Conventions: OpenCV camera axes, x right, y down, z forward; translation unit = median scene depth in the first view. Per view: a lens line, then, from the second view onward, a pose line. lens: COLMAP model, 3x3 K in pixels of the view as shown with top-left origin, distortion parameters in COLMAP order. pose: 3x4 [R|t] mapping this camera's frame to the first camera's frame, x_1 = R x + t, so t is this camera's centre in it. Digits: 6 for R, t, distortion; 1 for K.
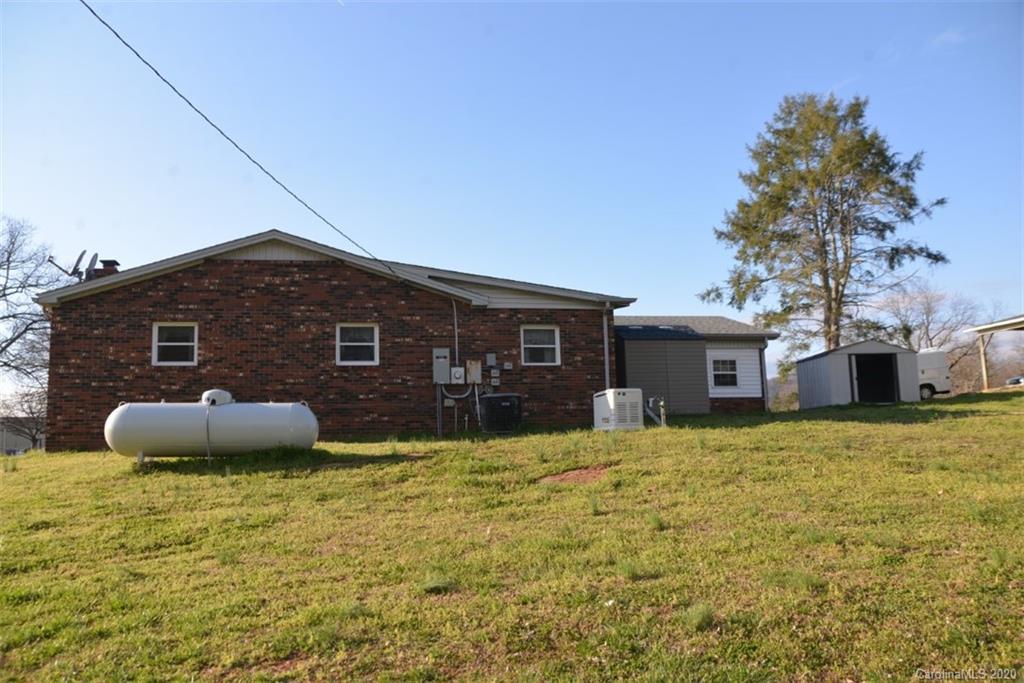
lens RADIAL K [[811.0, 0, 512.0], [0, 811.0, 341.5], [0, 0, 1]] dist [-0.119880, 0.130580]
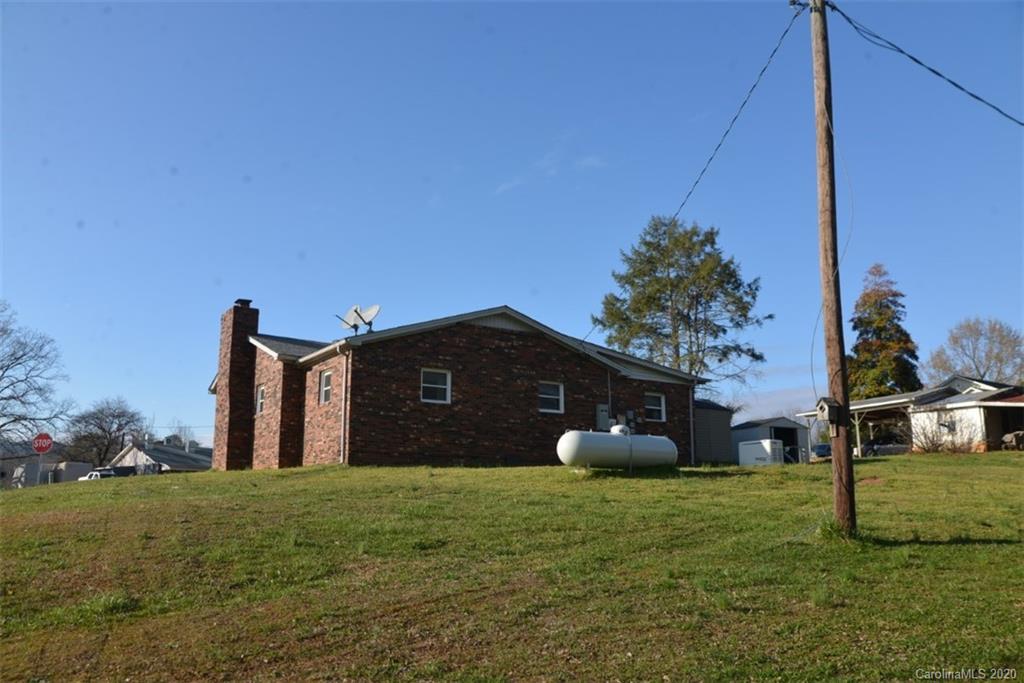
lens RADIAL K [[811.0, 0, 512.0], [0, 811.0, 341.5], [0, 0, 1]] dist [-0.119880, 0.130580]
pose [[0.934255, 0.101912, 0.341734, -0.719820], [-0.077029, 0.993343, -0.085649, 0.032219], [-0.348188, 0.053694, 0.935886, -0.247935]]
